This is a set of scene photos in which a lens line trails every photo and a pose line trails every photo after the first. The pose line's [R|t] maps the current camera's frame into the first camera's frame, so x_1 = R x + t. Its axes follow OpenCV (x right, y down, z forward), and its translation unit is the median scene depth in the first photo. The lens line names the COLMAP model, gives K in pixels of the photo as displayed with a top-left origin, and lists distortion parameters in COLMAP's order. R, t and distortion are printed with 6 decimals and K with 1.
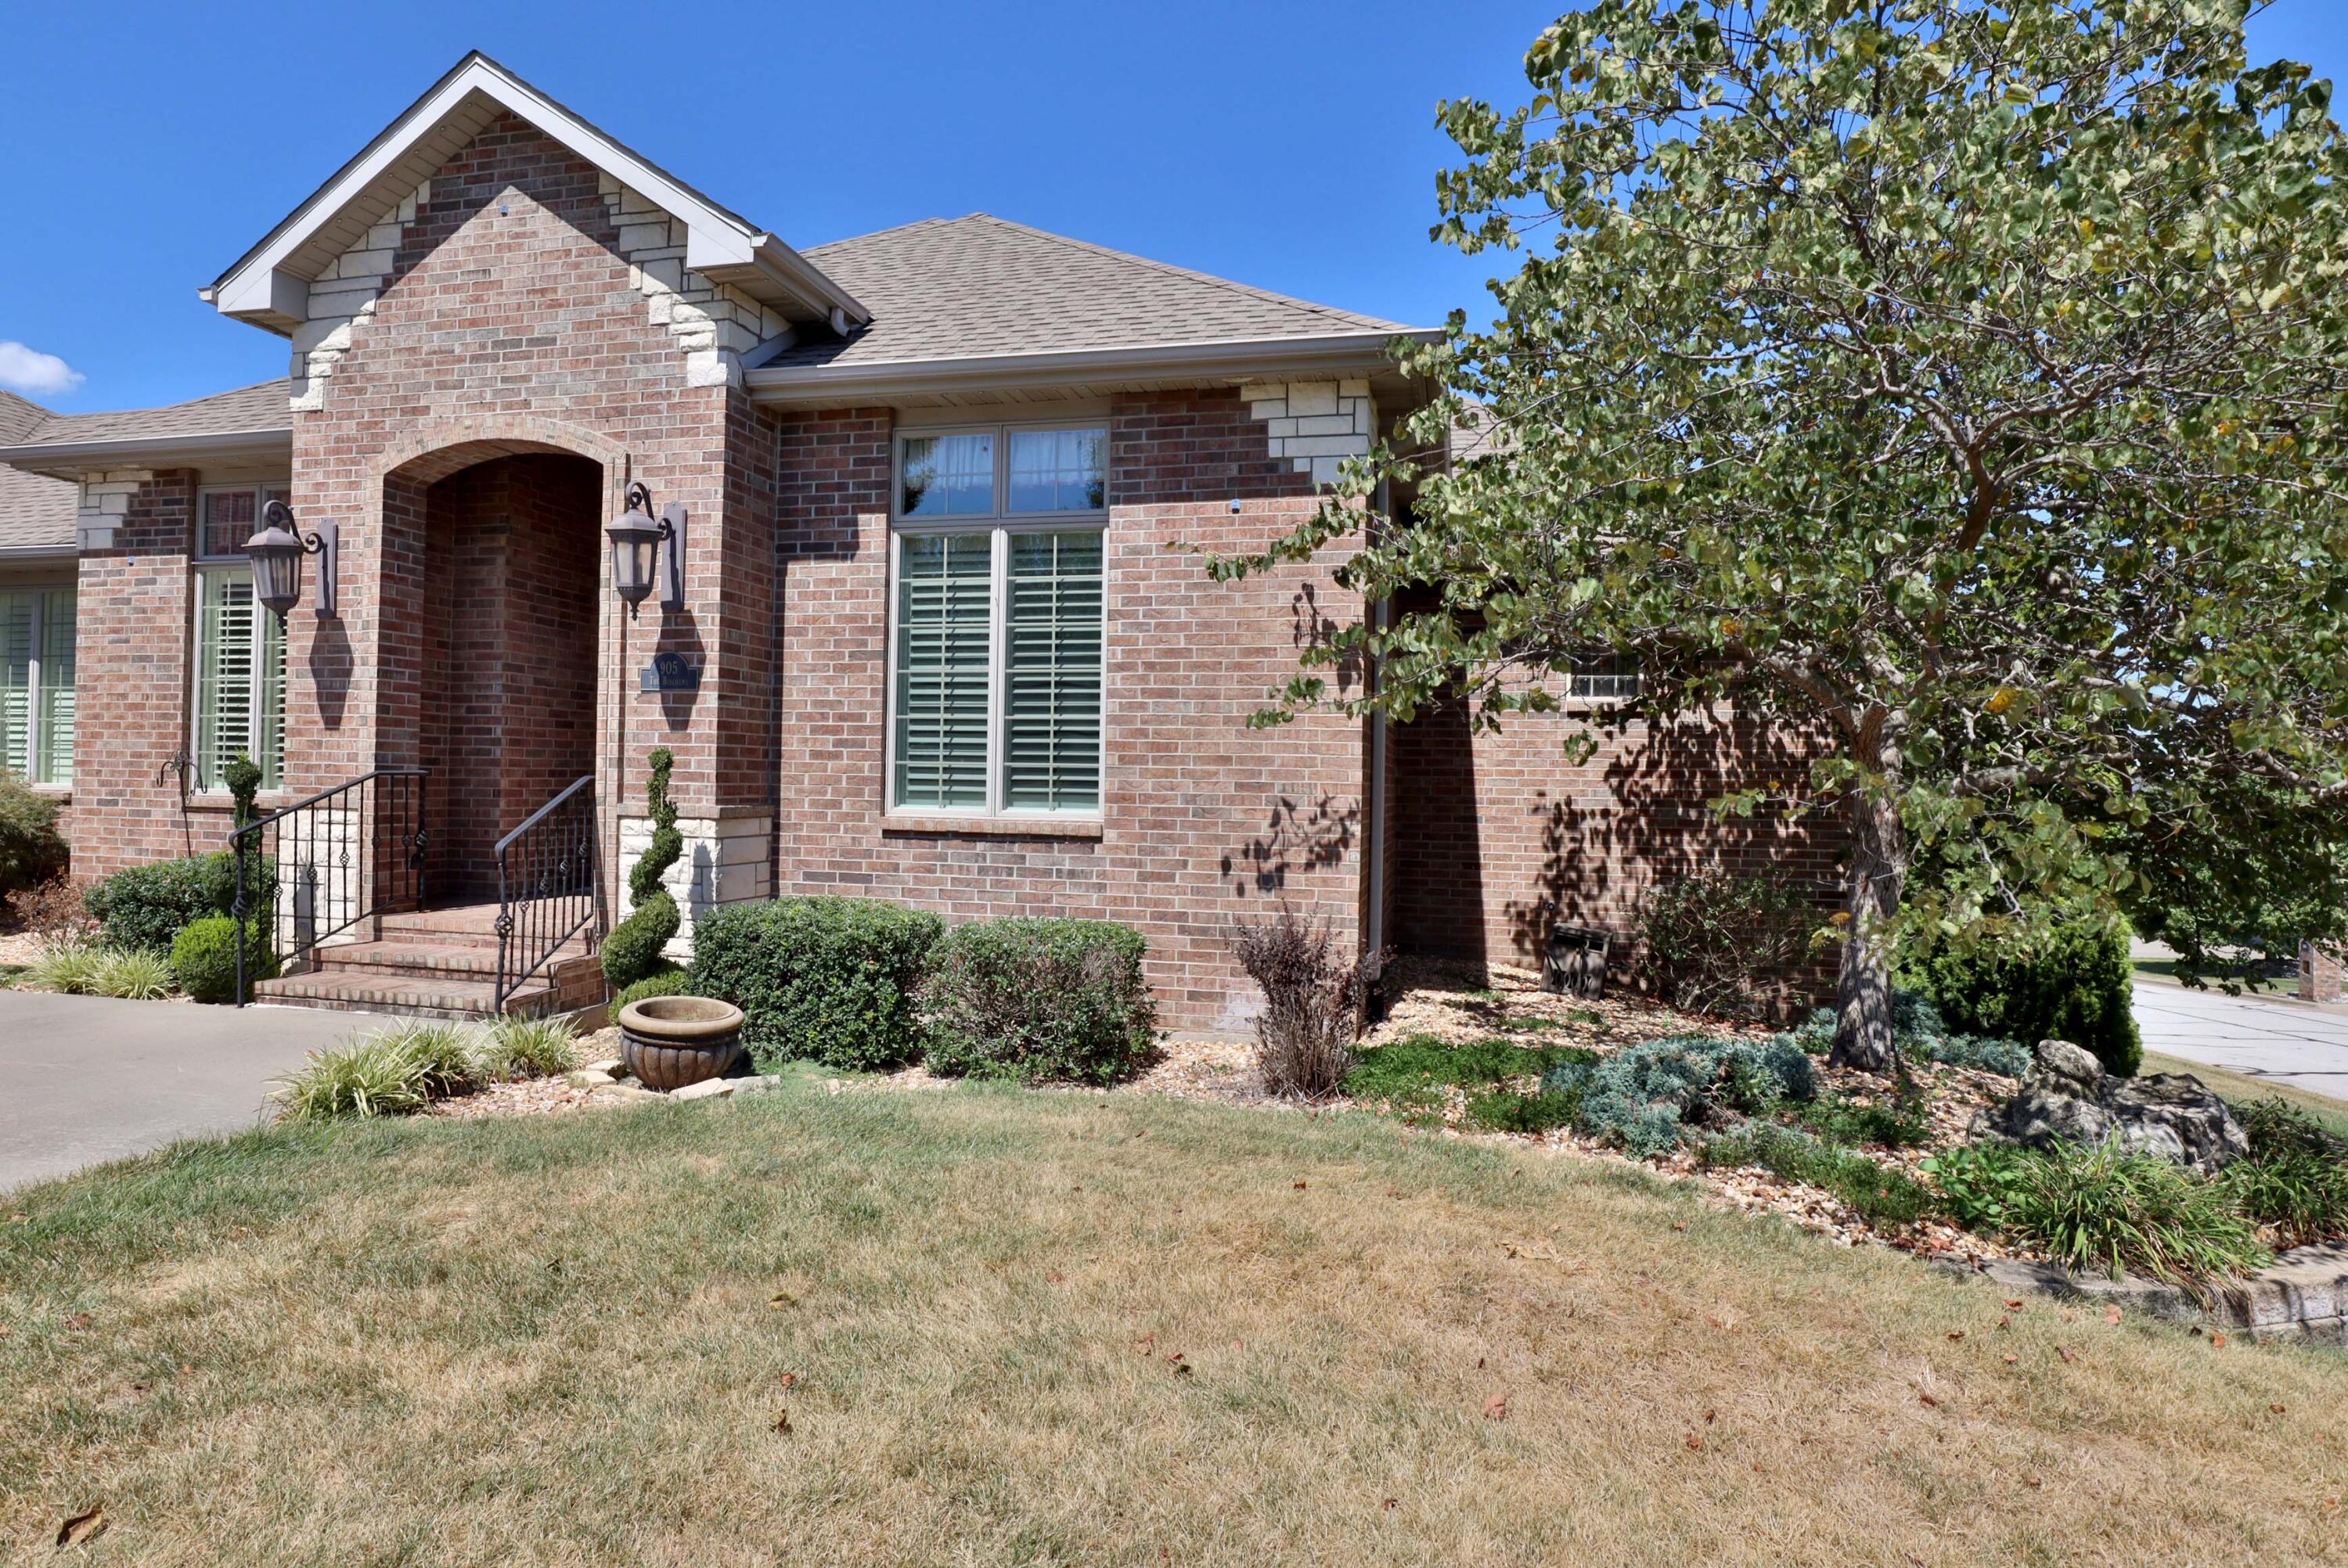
lens RADIAL K [[1313.9, 0, 1173.0], [0, 1313.9, 767.8], [0, 0, 1]] dist [-0.030327, 0.000991]
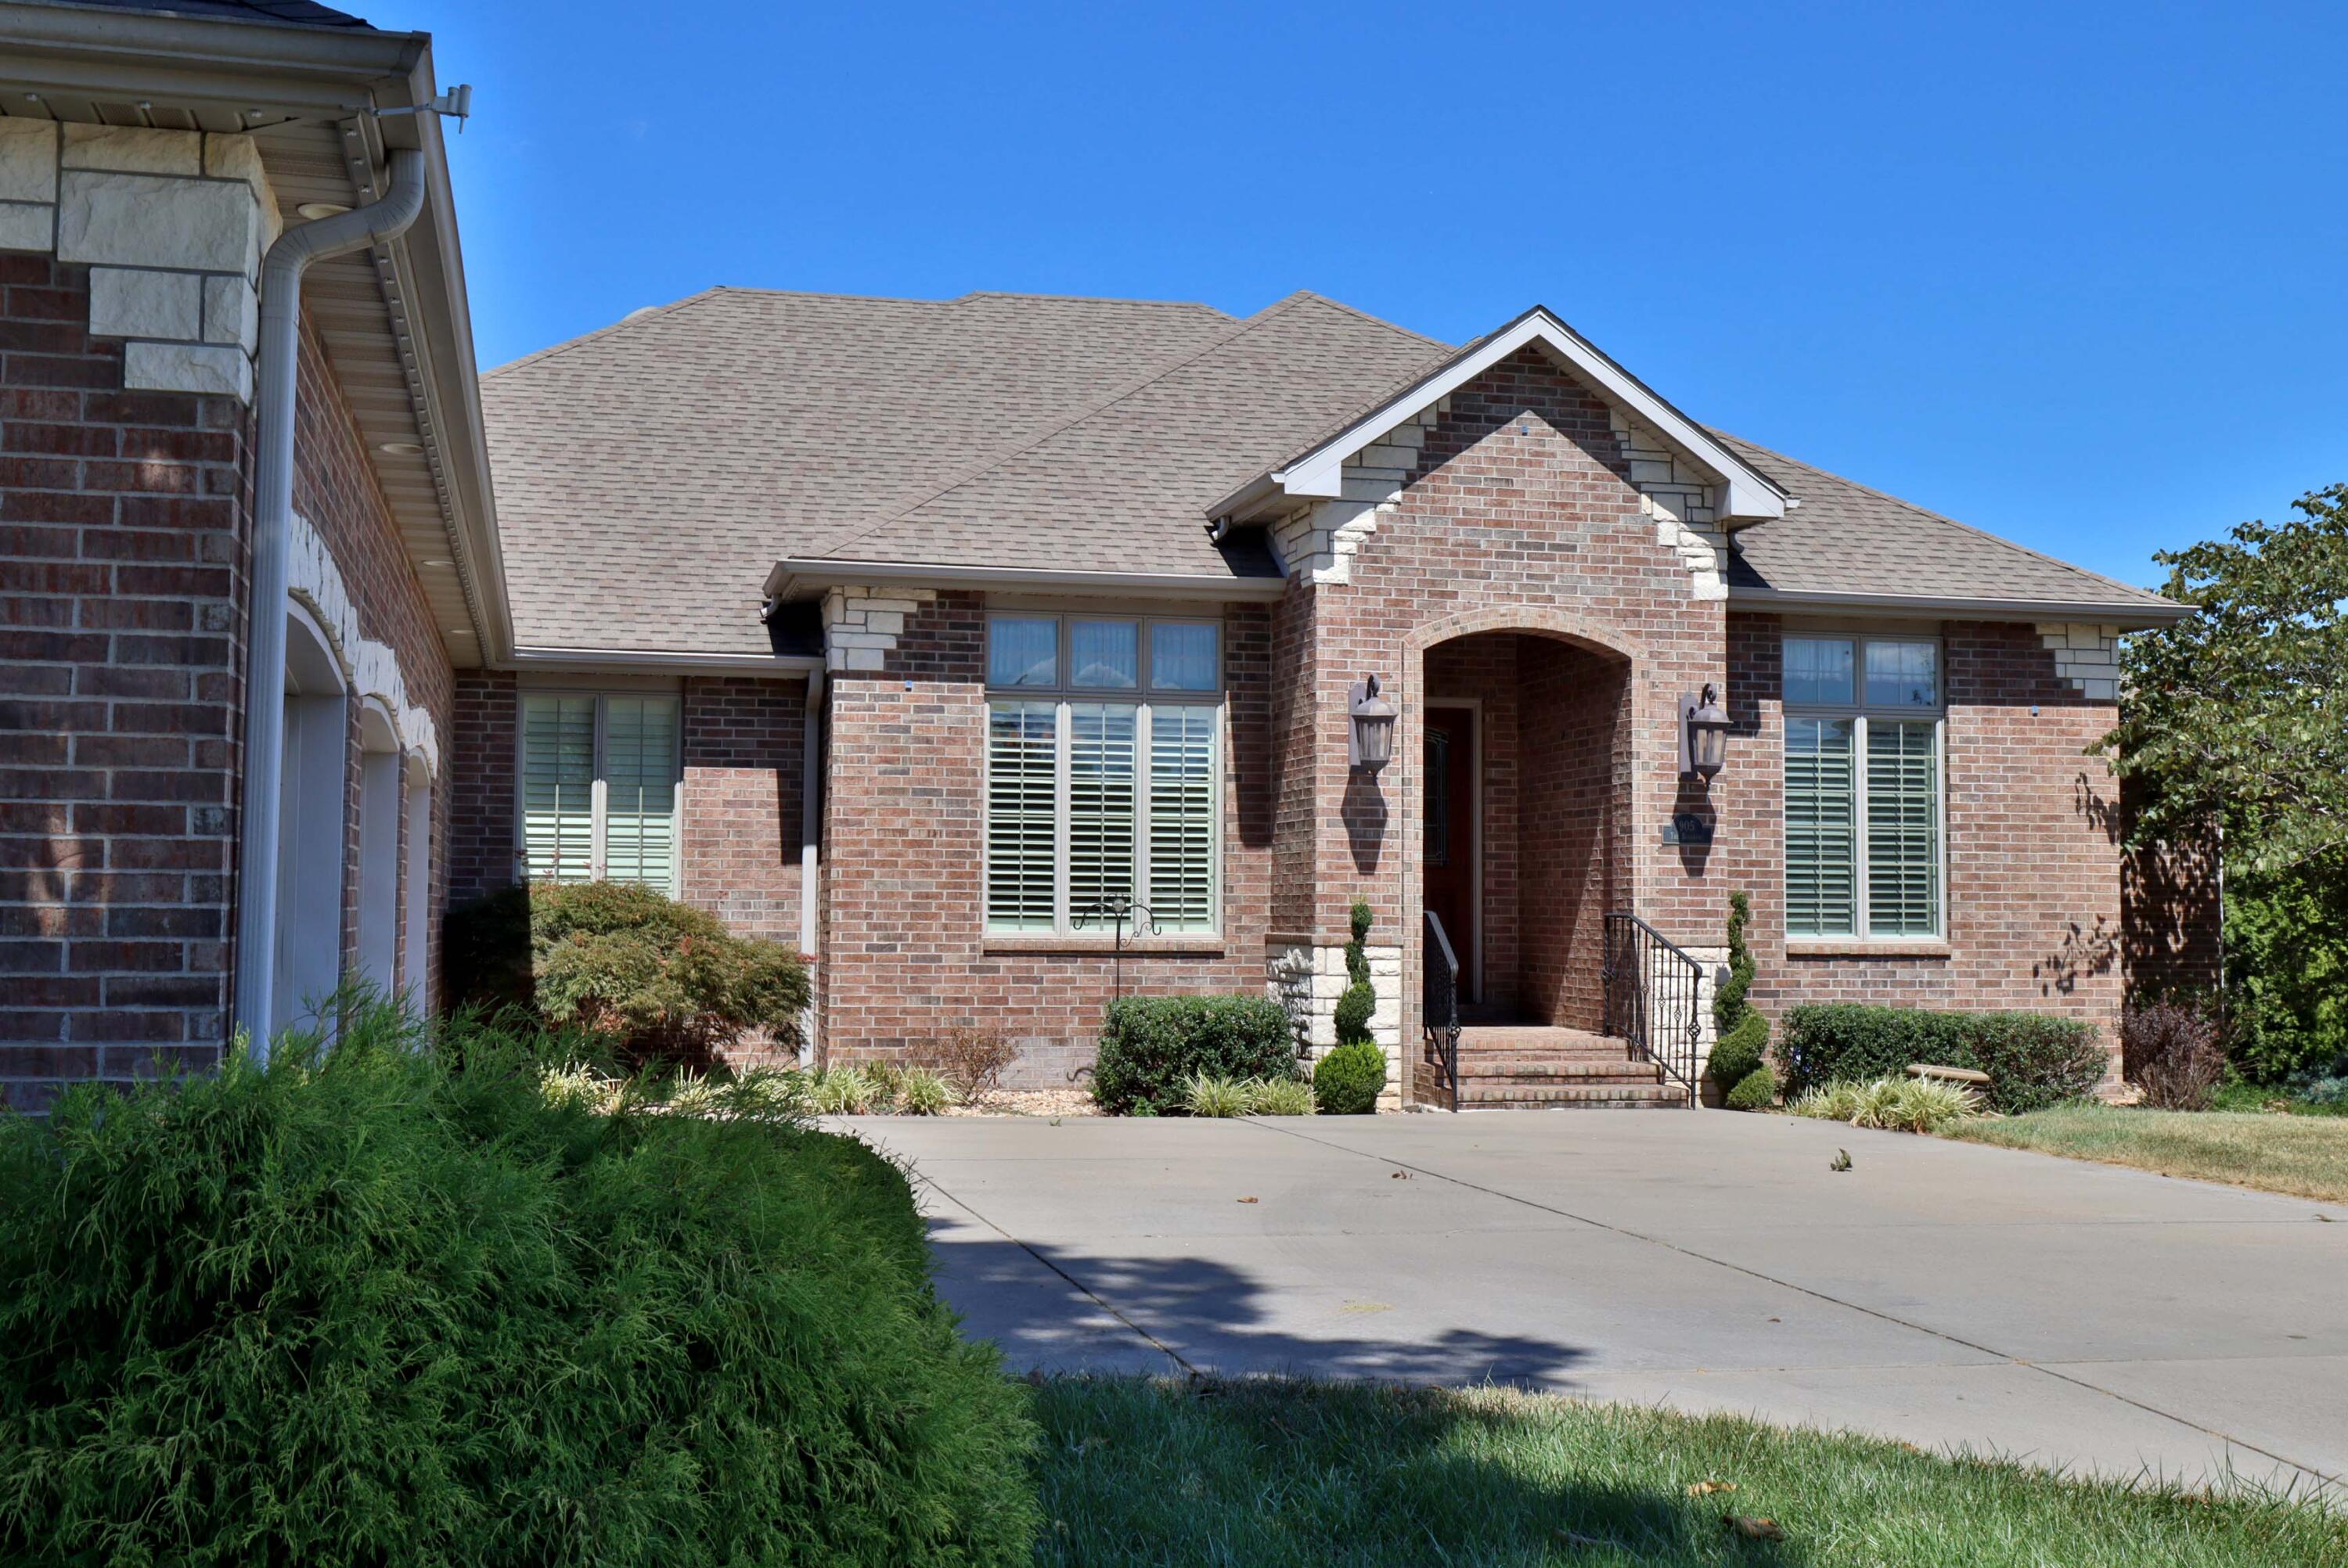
lens RADIAL K [[2449.2, 0, 1174.0], [0, 2449.2, 784.0], [0, 0, 1]] dist [-0.009656, 0.019275]
pose [[0.893266, 0.012427, 0.449356, -1.804771], [0.003373, 0.999404, -0.034344, -0.036719], [-0.449515, 0.032193, 0.892692, -0.828459]]
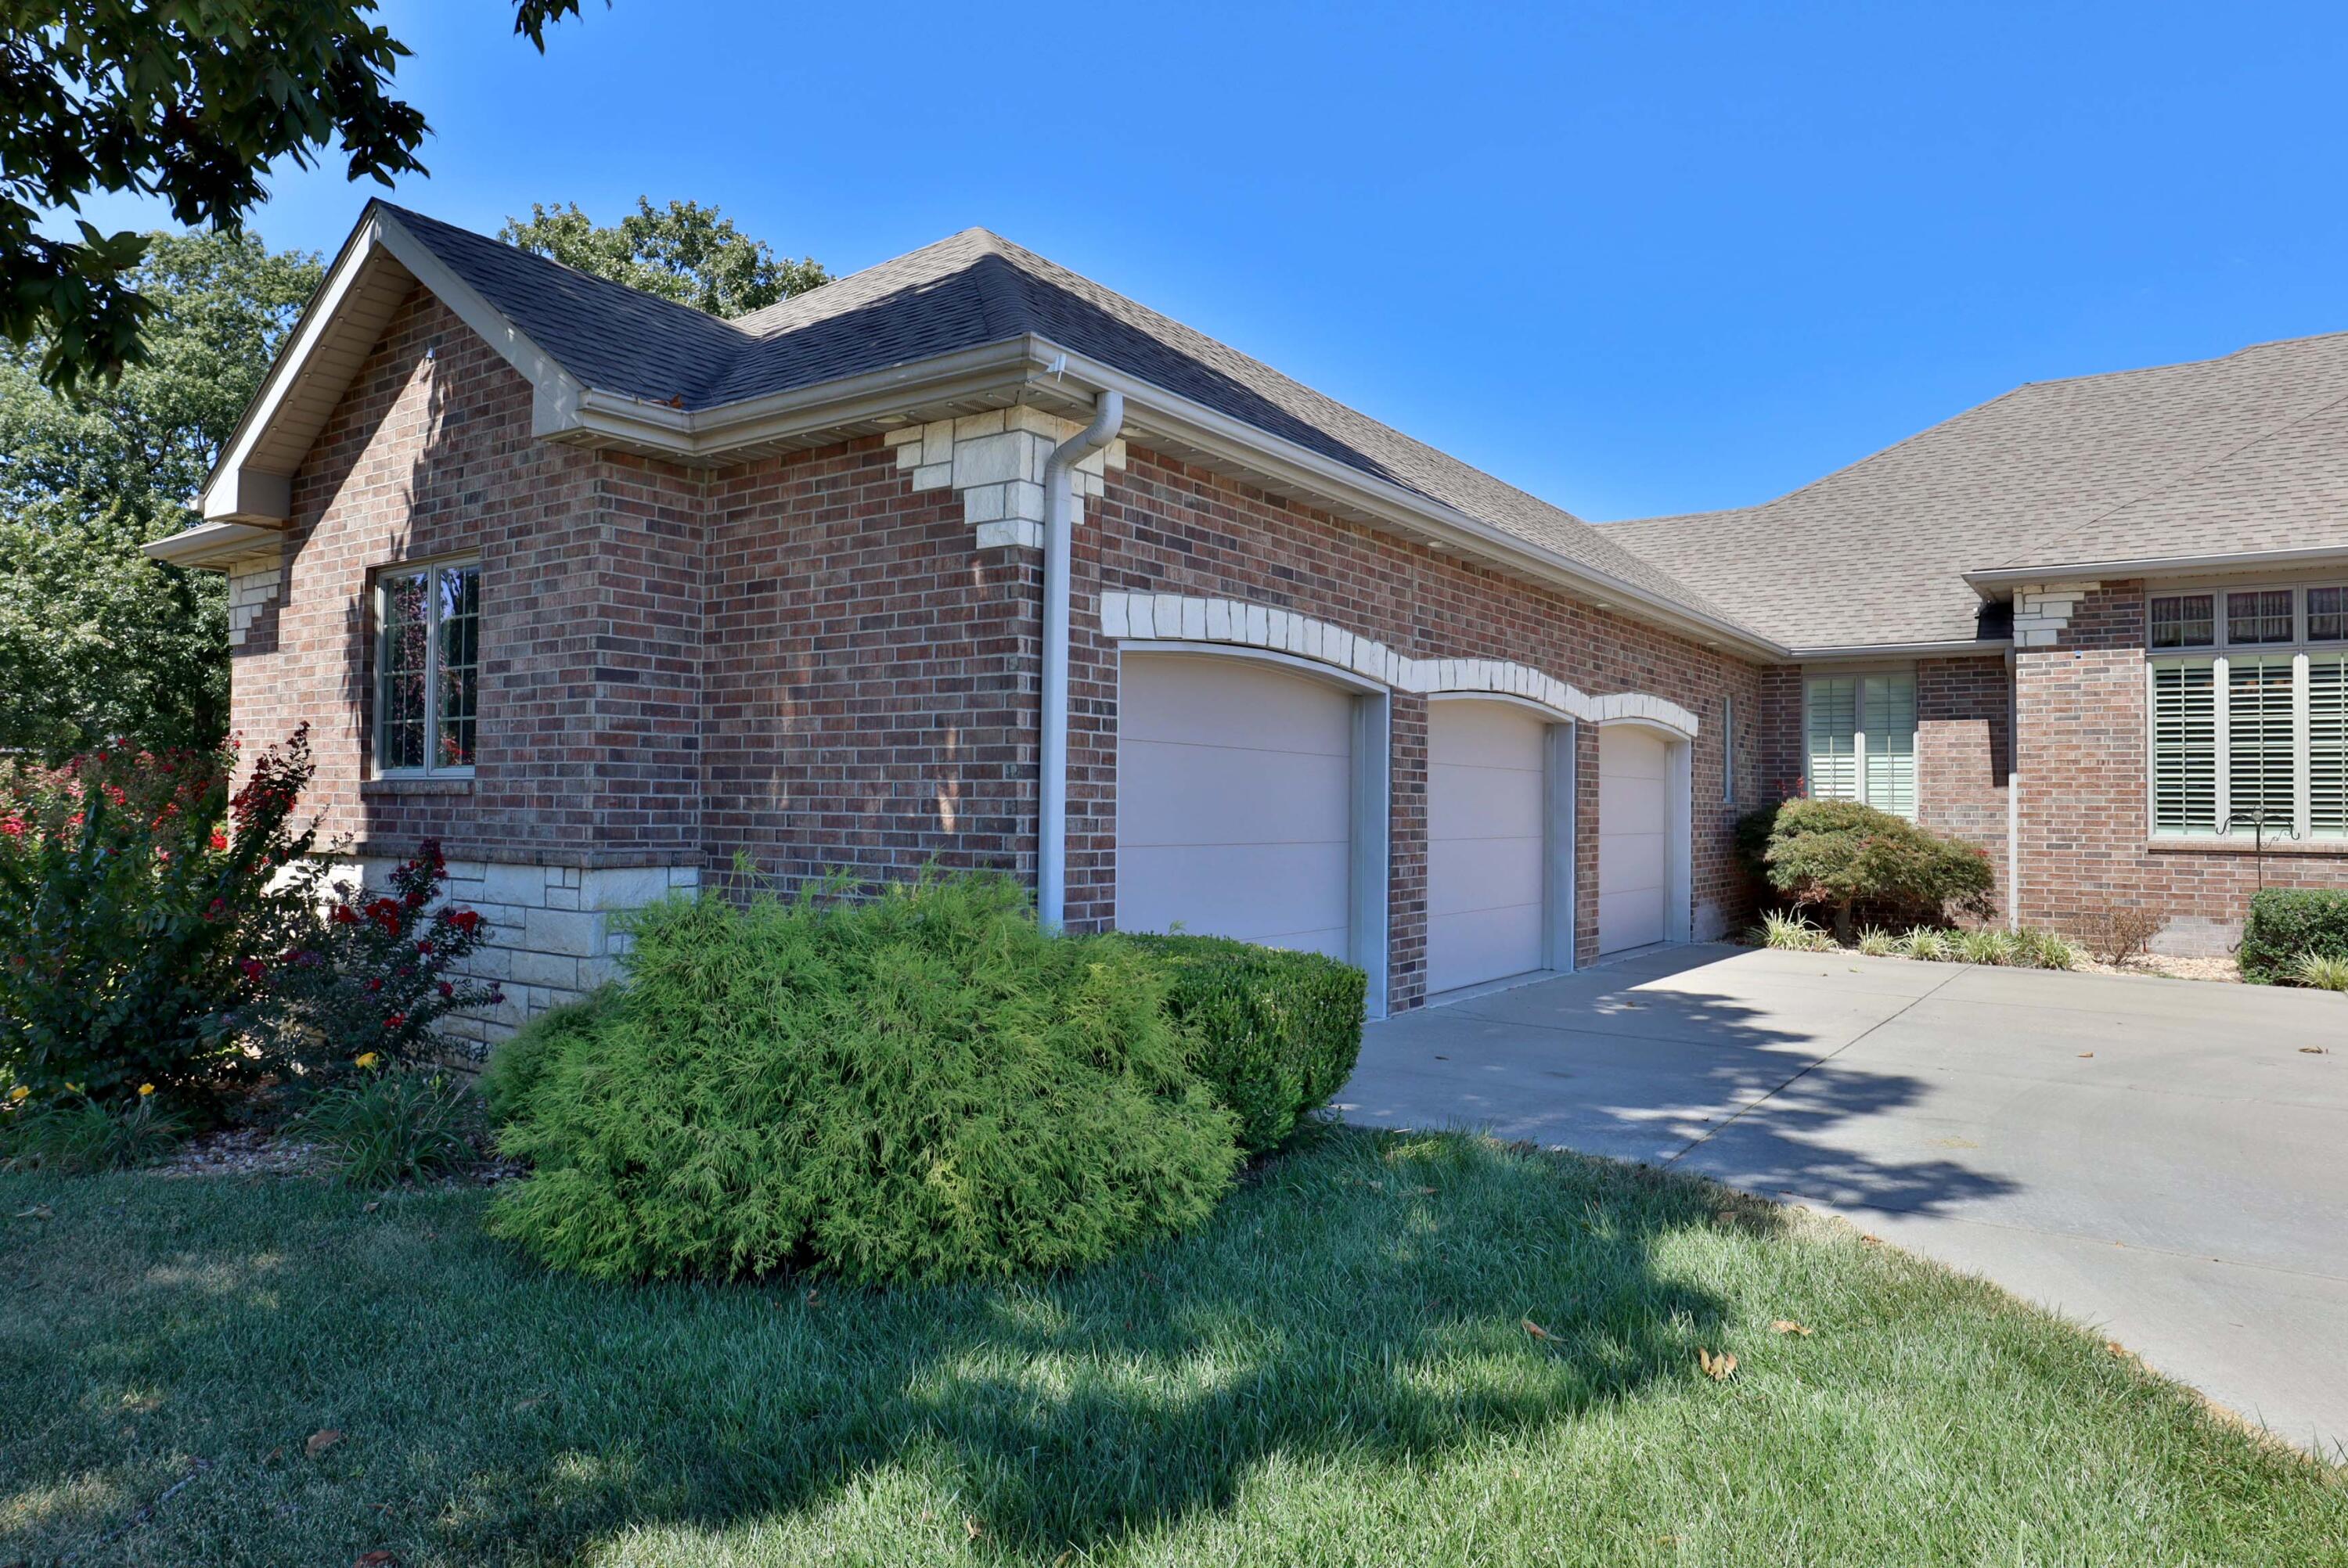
lens RADIAL K [[1449.9, 0, 1182.7], [0, 1449.9, 772.5], [0, 0, 1]] dist [-0.019801, 0.003520]
pose [[0.936879, -0.018718, -0.349153, -1.440418], [0.012267, 0.999711, -0.020679, -0.033762], [0.349439, 0.015090, 0.936838, -0.789671]]
